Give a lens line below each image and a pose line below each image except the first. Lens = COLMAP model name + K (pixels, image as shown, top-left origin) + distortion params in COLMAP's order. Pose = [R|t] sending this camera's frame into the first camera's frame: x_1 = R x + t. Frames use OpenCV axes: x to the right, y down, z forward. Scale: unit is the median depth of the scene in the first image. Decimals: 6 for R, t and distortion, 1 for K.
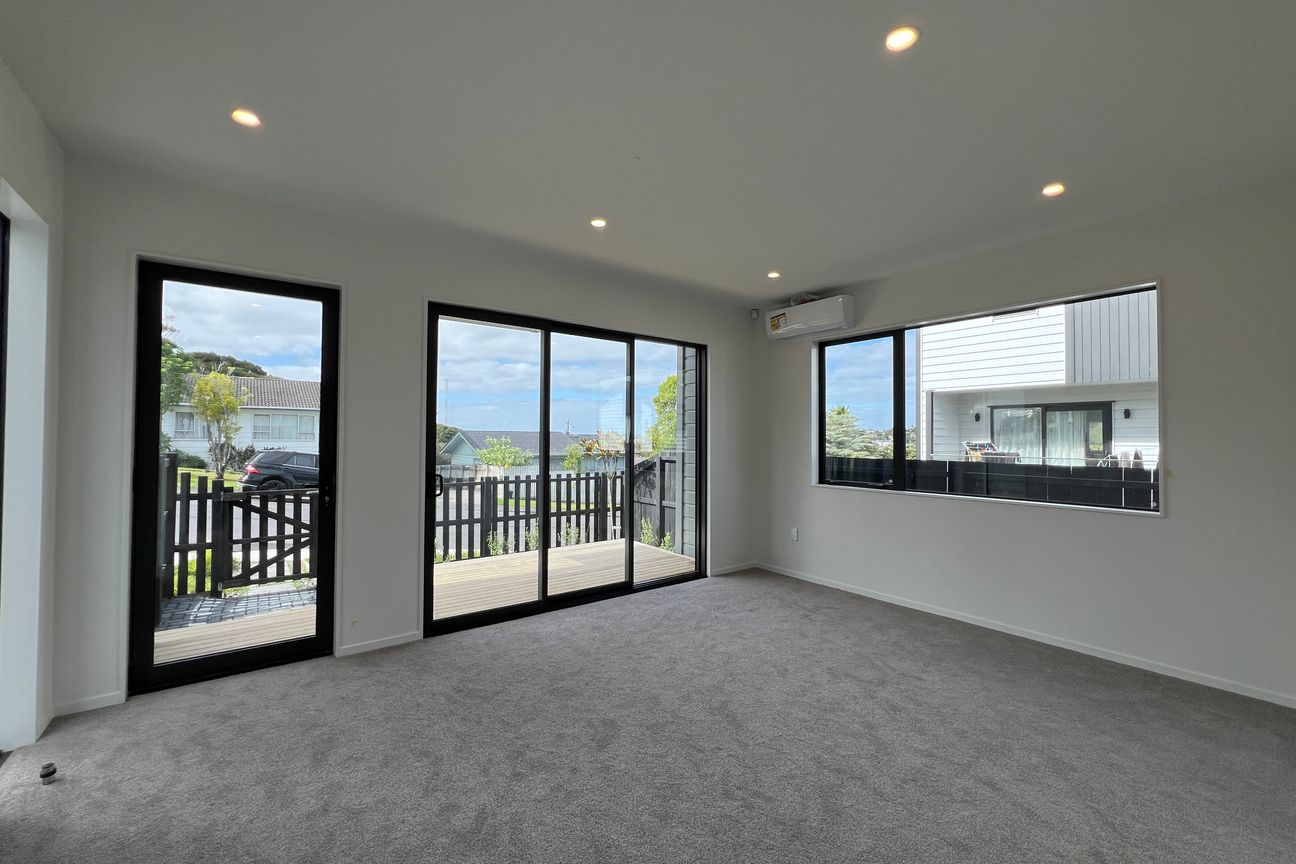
lens RADIAL K [[527.6, 0, 640.4], [0, 527.6, 430.9], [0, 0, 1]] dist [0.020594, -0.000247]
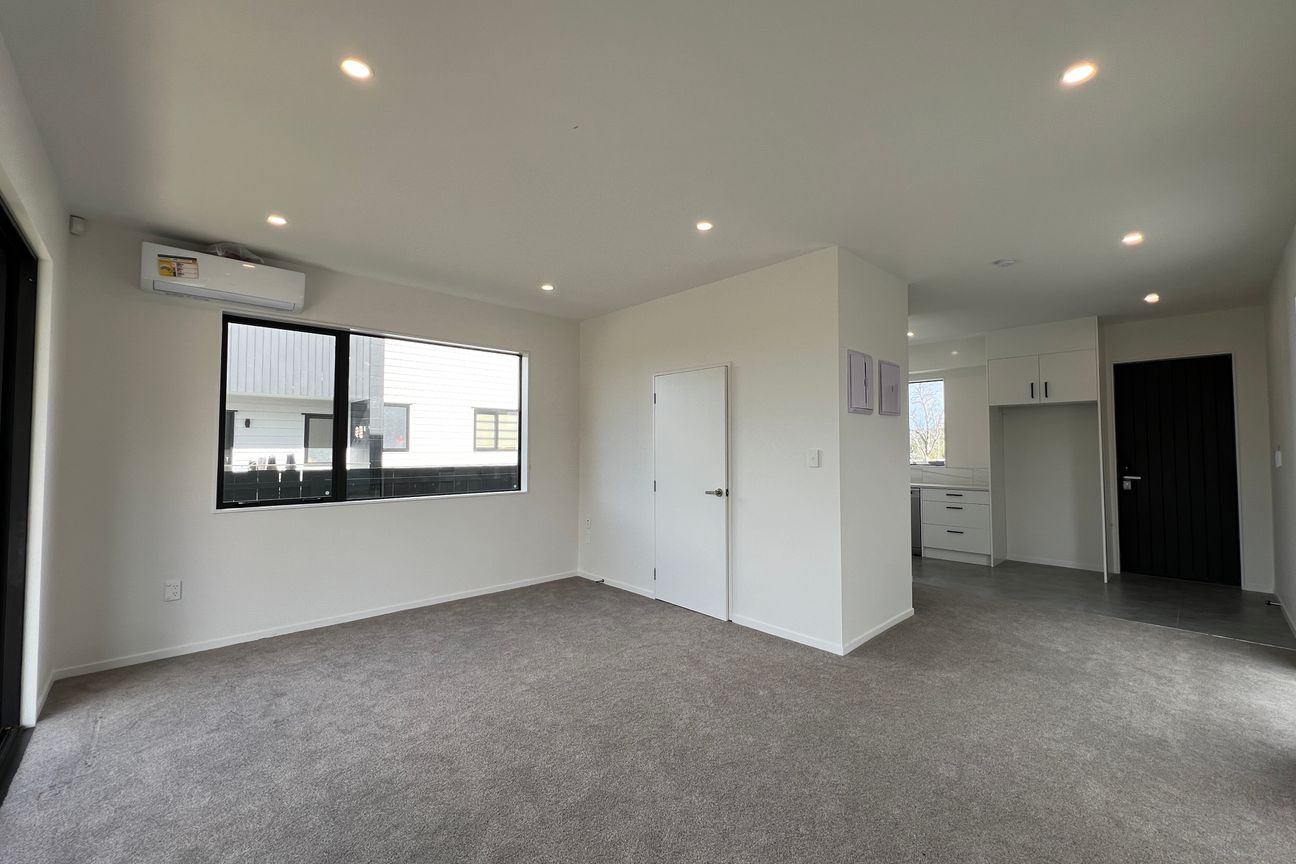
lens RADIAL K [[527.6, 0, 640.4], [0, 527.6, 430.9], [0, 0, 1]] dist [0.020594, -0.000247]
pose [[-0.089113, 0.028231, 0.995621, -0.479878], [-0.016853, 0.999412, -0.029847, 0.006086], [-0.995879, -0.019439, -0.088585, 0.530593]]
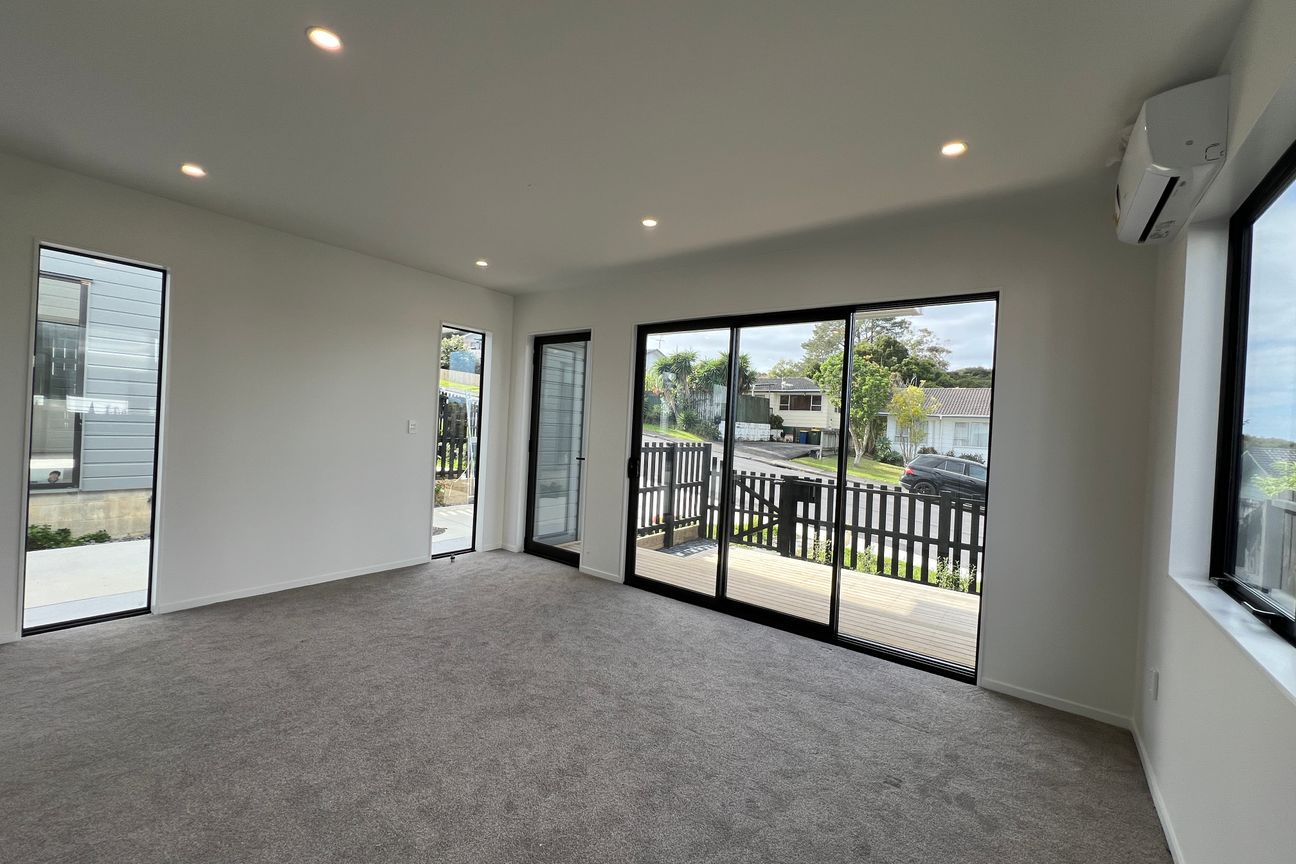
lens RADIAL K [[527.6, 0, 640.4], [0, 527.6, 430.9], [0, 0, 1]] dist [0.020594, -0.000247]
pose [[0.261974, 0.012197, -0.964998, 0.648203], [-0.031893, 0.999483, 0.003975, 0.009330], [0.964548, 0.029735, 0.262228, 0.532100]]
